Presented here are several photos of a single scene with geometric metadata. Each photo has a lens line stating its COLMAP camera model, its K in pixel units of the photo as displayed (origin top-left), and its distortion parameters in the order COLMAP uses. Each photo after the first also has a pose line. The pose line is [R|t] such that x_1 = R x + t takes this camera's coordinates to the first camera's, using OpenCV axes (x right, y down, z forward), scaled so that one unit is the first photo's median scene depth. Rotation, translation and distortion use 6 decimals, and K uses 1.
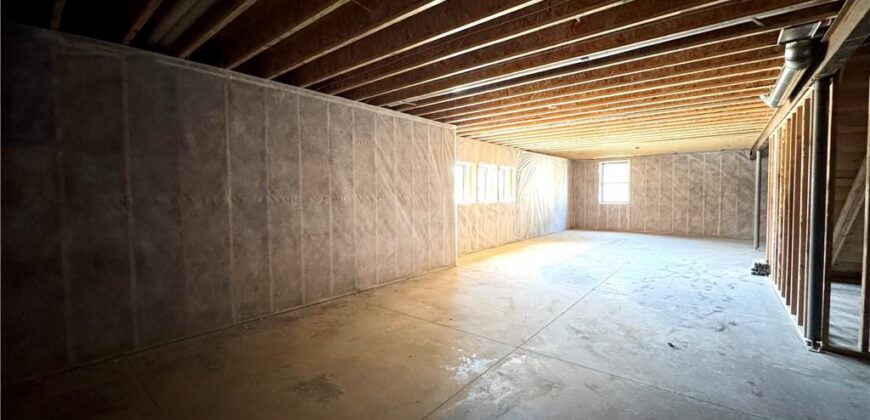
lens RADIAL K [[351.4, 0, 436.6], [0, 351.4, 208.3], [0, 0, 1]] dist [-0.001294, 0.000054]
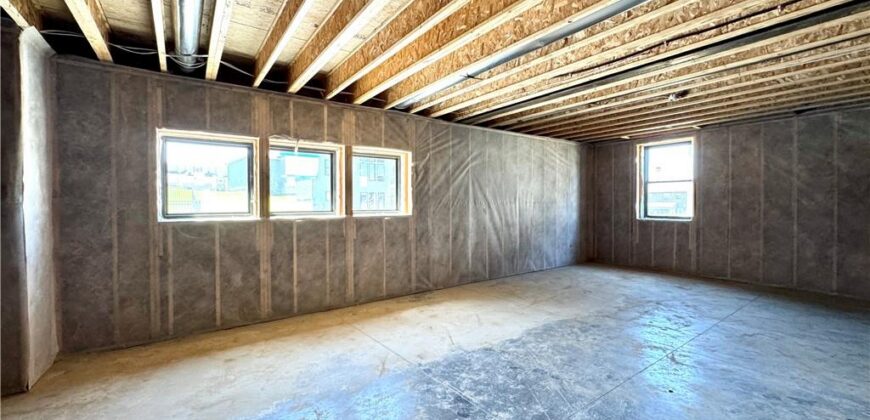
lens RADIAL K [[351.4, 0, 436.0], [0, 351.4, 205.6], [0, 0, 1]] dist [-0.001294, 0.000054]
pose [[0.964695, 0.004519, -0.263331, 0.336886], [-0.011670, 0.999604, -0.025600, -0.019095], [0.263111, 0.027769, 0.964366, 0.427579]]
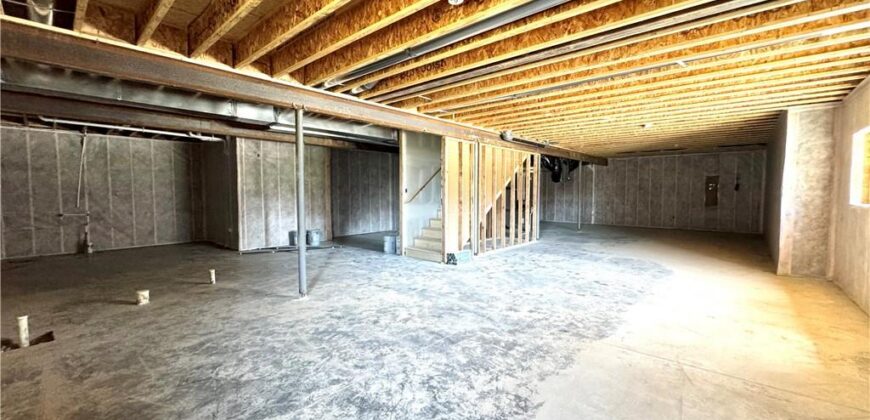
lens RADIAL K [[351.4, 0, 435.8], [0, 351.4, 208.7], [0, 0, 1]] dist [-0.001294, 0.000054]
pose [[-0.999145, -0.000344, 0.041343, 0.491526], [0.003591, 0.995464, 0.095071, -0.045754], [-0.041188, 0.095138, -0.994612, 1.084179]]
